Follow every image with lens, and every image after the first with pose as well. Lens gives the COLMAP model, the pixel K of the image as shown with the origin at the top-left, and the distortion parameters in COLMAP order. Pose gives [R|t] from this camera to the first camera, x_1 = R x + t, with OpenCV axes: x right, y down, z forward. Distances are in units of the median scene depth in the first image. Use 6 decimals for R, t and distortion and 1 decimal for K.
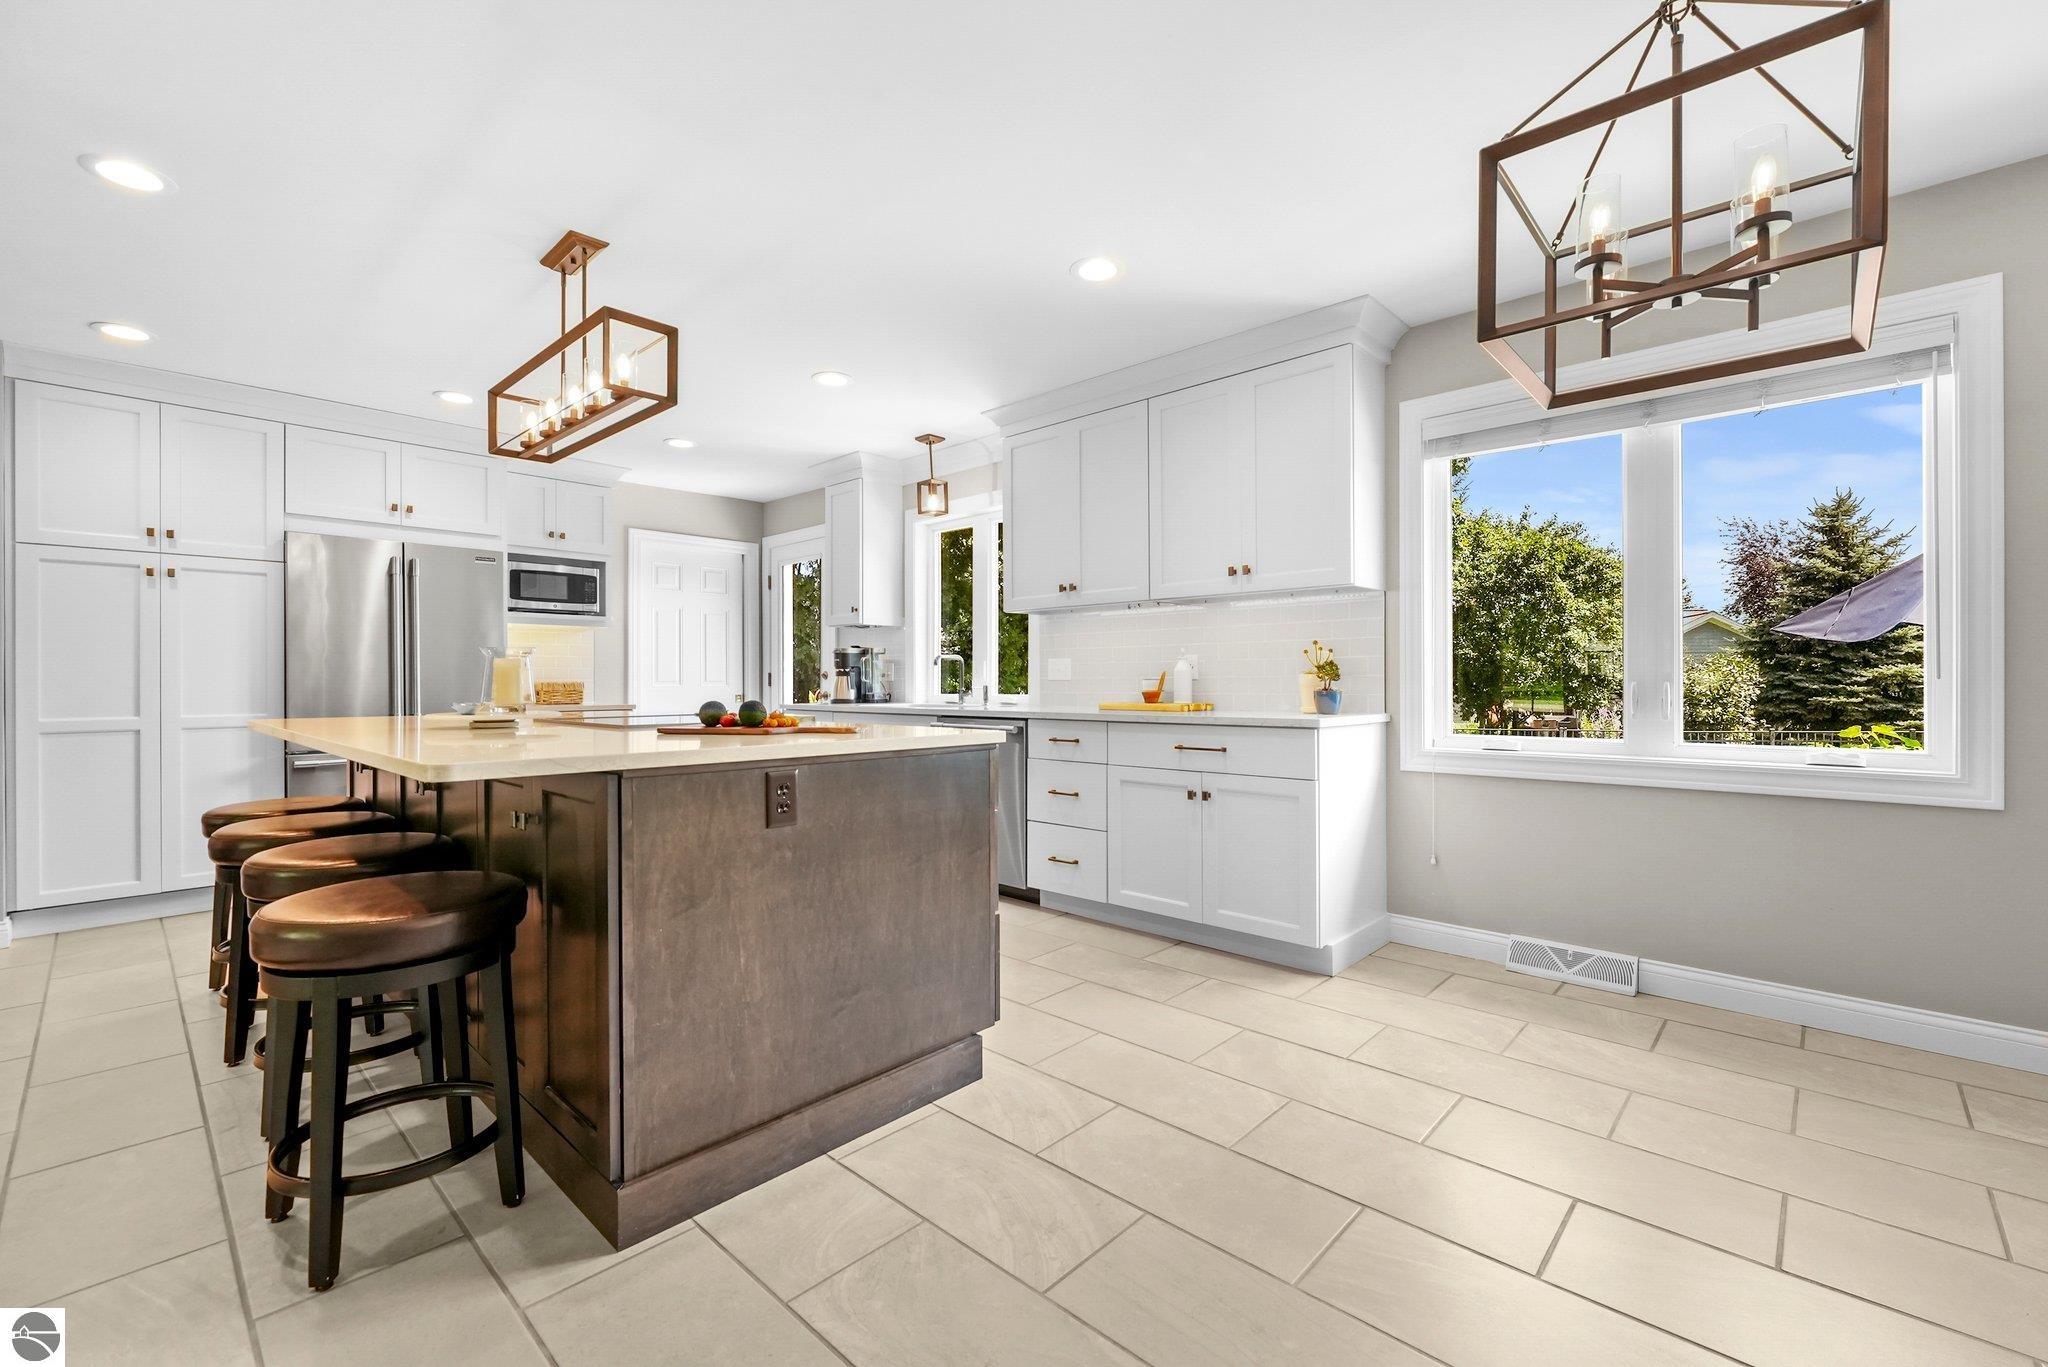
lens RADIAL K [[869.9, 0, 1024.0], [0, 869.9, 683.5], [0, 0, 1]] dist [-0.000742, -0.000010]
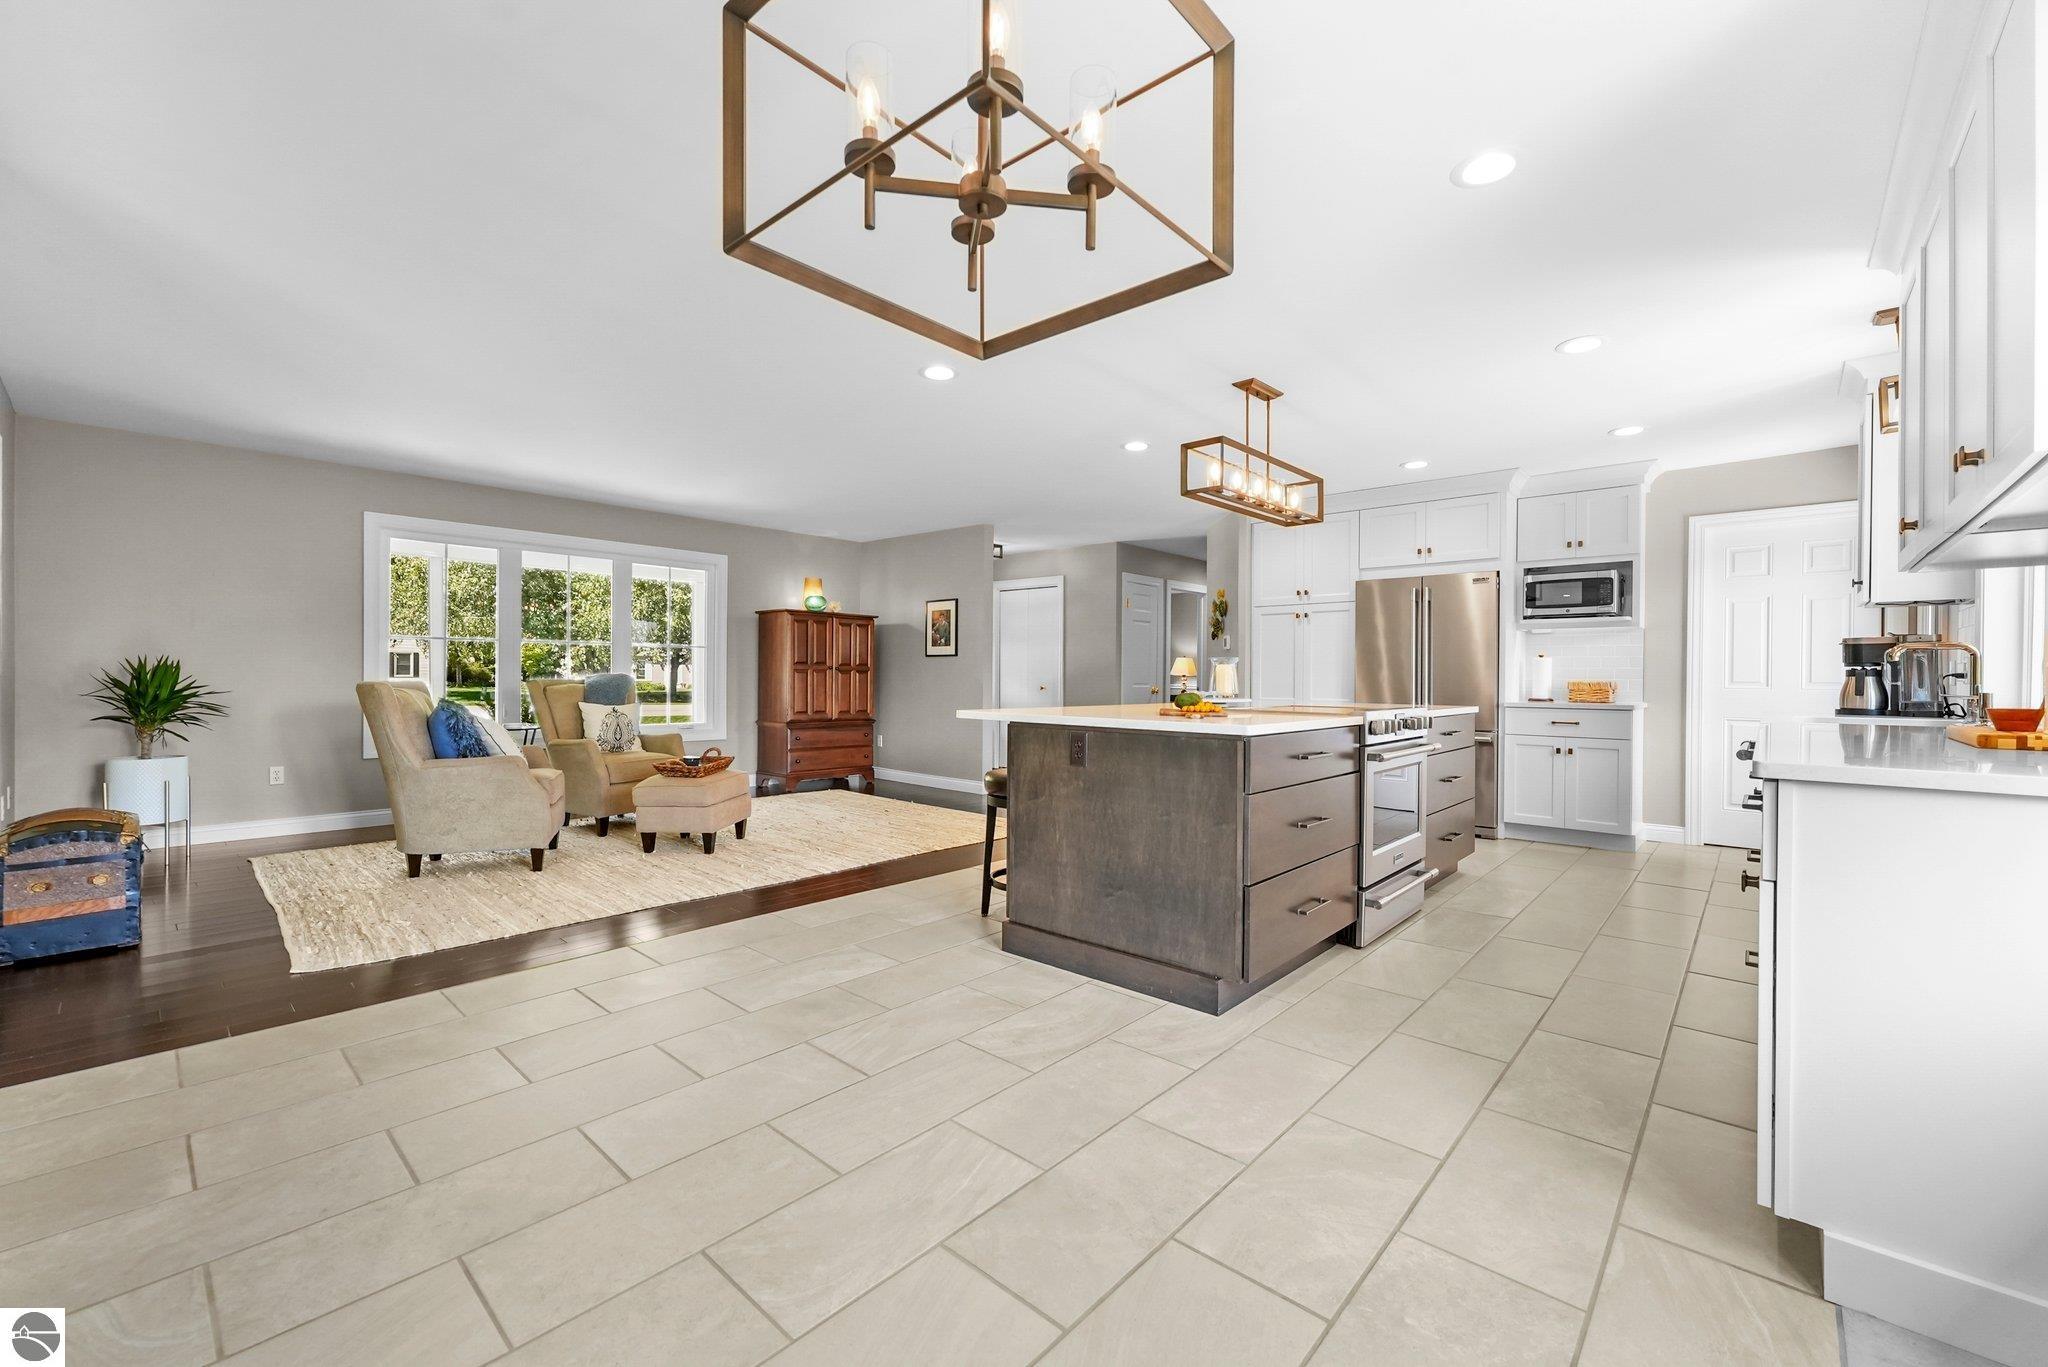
lens RADIAL K [[817.0, 0, 1024.0], [0, 817.0, 683.5], [0, 0, 1]] dist [-0.001178, -0.000184]
pose [[0.016104, 0.011522, -0.999804, 0.522150], [-0.010726, 0.999878, 0.011350, -0.003939], [0.999813, 0.010541, 0.016226, 0.355411]]
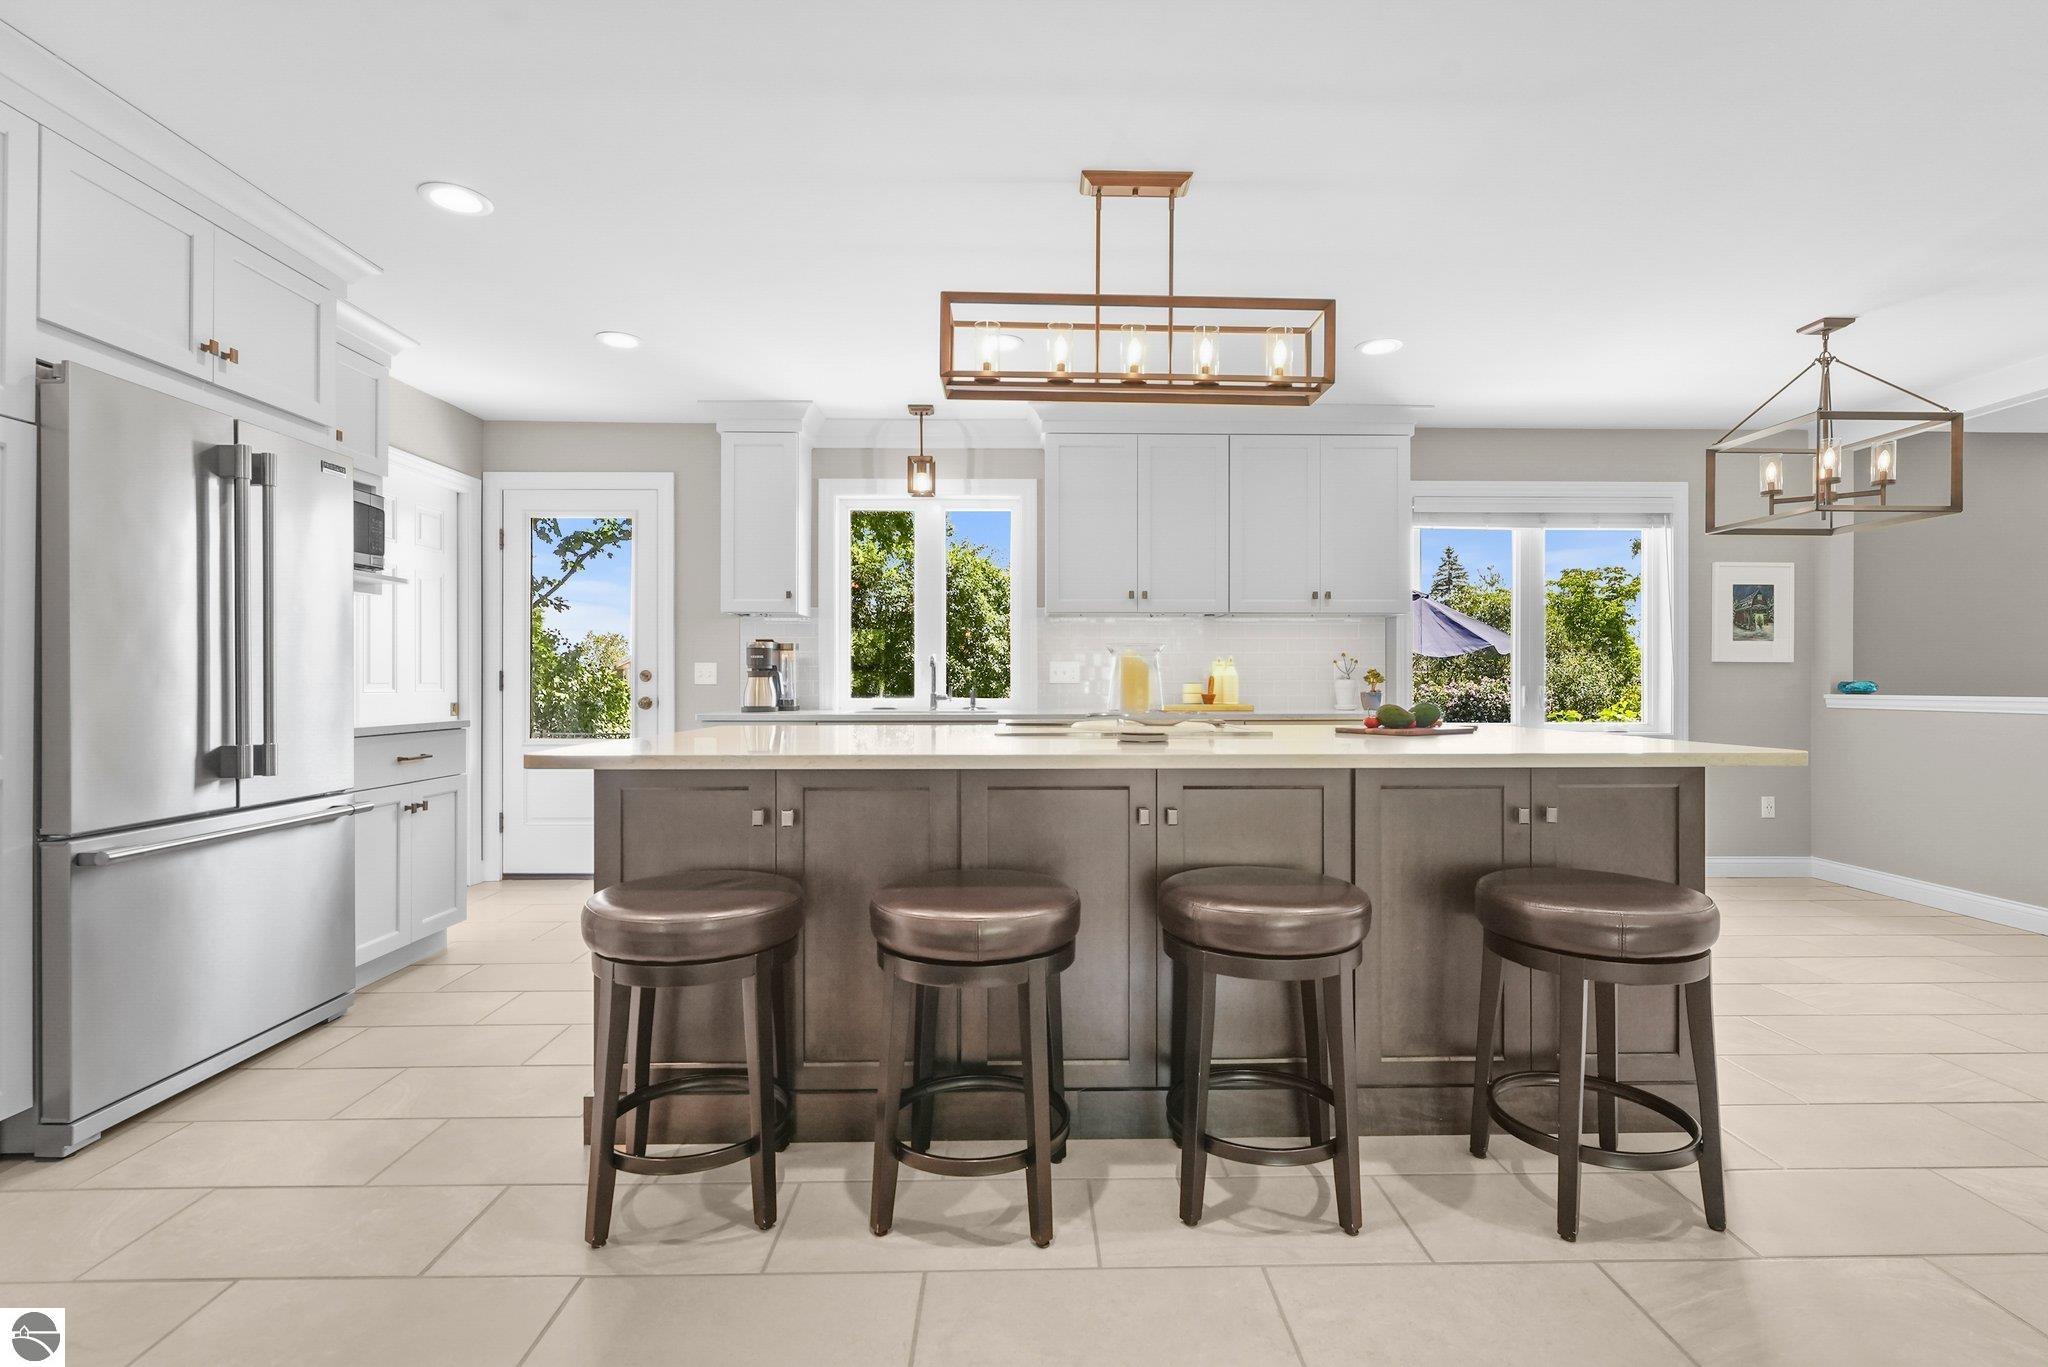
lens RADIAL K [[933.2, 0, 1034.7], [0, 933.2, 680.8], [0, 0, 1]] dist [0.000546, -0.000357]
pose [[0.714070, 0.002562, 0.700069, -0.728955], [-0.000248, 0.999994, -0.003406, -0.002958], [-0.700074, 0.002258, 0.714067, 0.256043]]
